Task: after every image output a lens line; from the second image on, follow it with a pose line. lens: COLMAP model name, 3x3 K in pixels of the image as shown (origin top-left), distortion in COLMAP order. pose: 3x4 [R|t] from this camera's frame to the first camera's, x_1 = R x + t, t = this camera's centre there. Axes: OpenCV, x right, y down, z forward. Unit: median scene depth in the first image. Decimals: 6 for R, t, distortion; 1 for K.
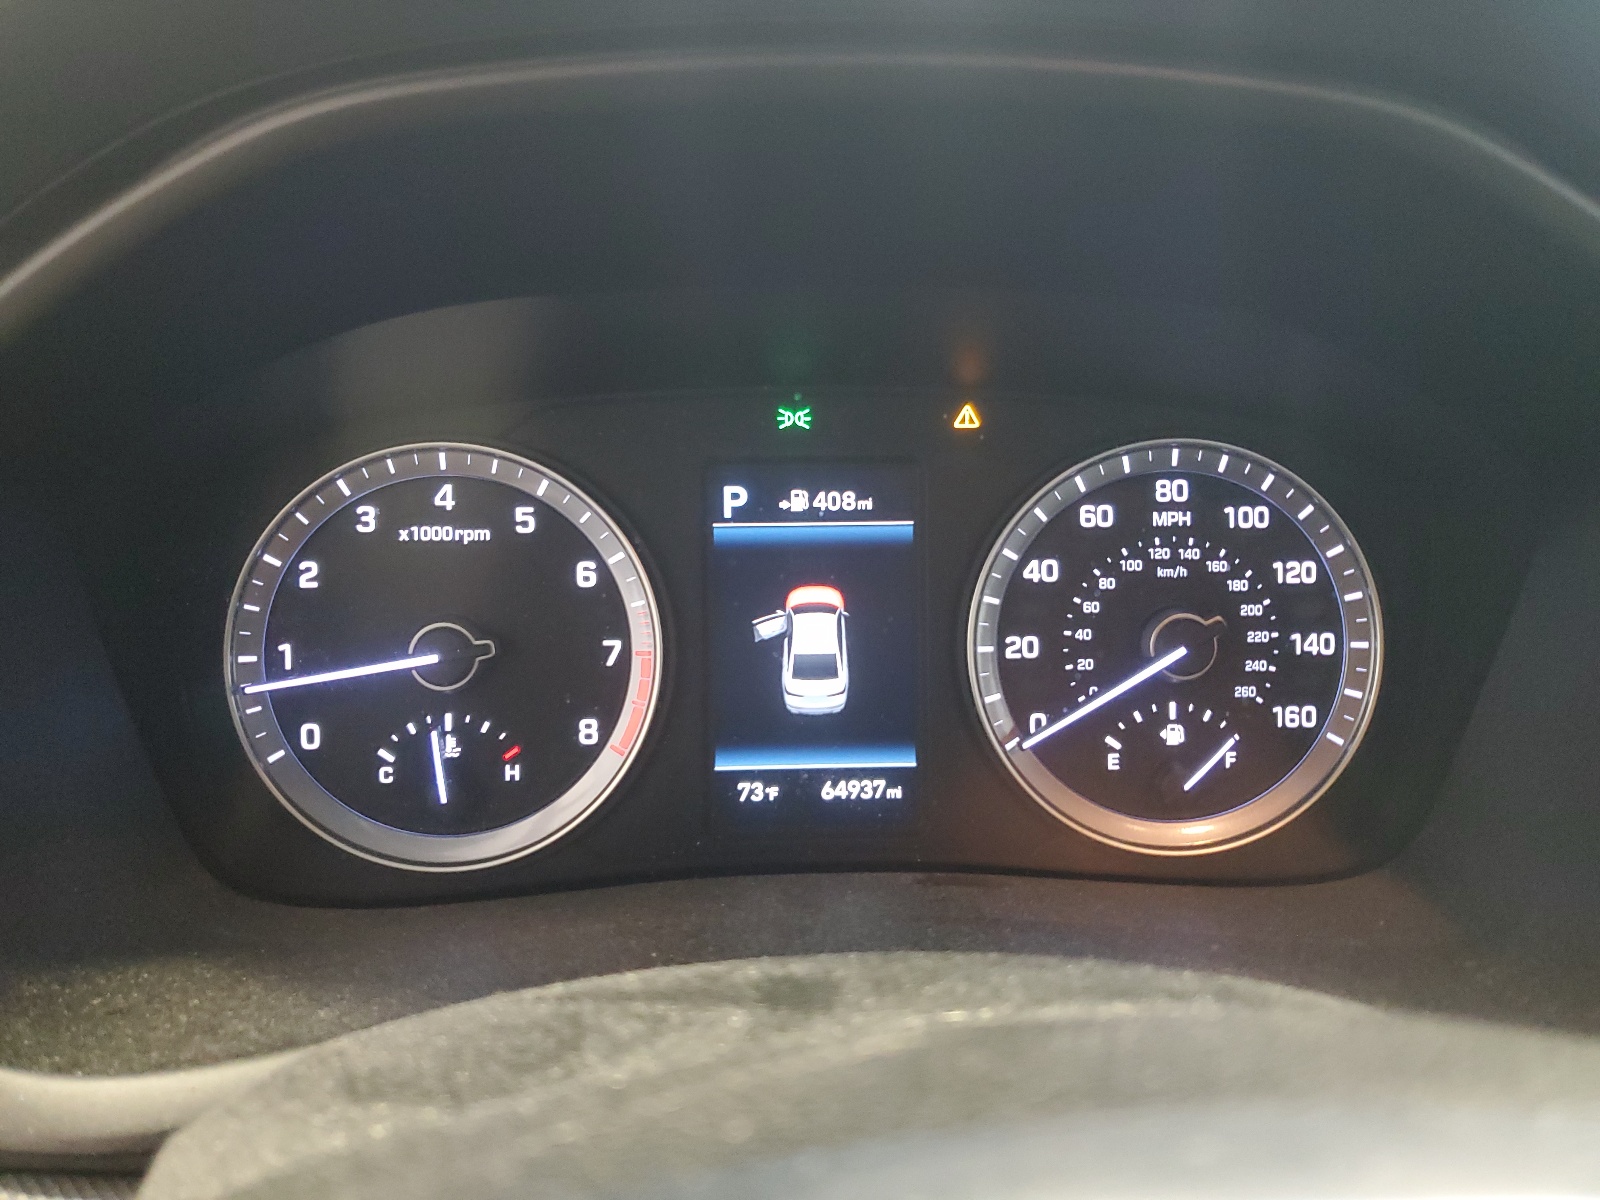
lens RADIAL K [[1215.2, 0, 800.5], [0, 1215.2, 600.5], [0, 0, 1]] dist [0.003490, -0.001766]
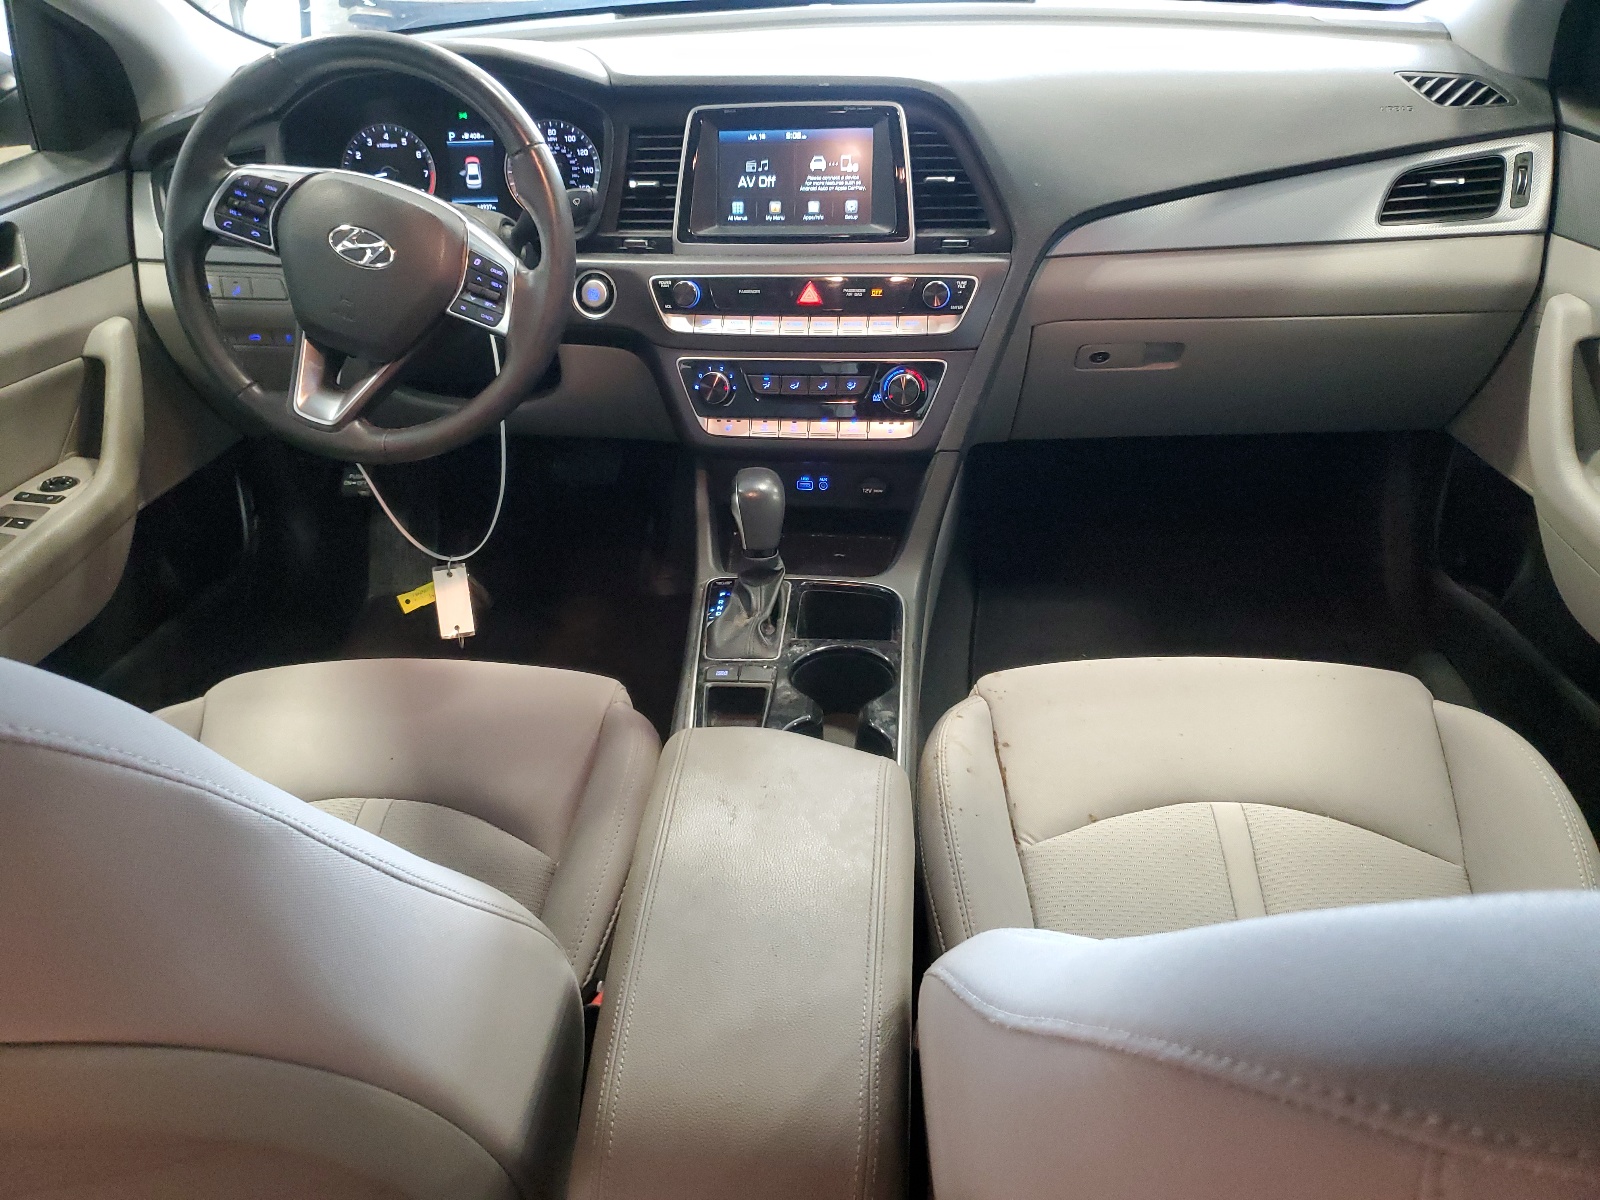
lens RADIAL K [[1215.2, 0, 799.0], [0, 1215.2, 599.8], [0, 0, 1]] dist [0.003490, -0.001766]
pose [[0.995107, 0.021065, -0.096528, 1.611118], [0.006186, 0.961808, 0.273657, 0.324523], [0.098606, -0.272915, 0.956971, -3.428160]]
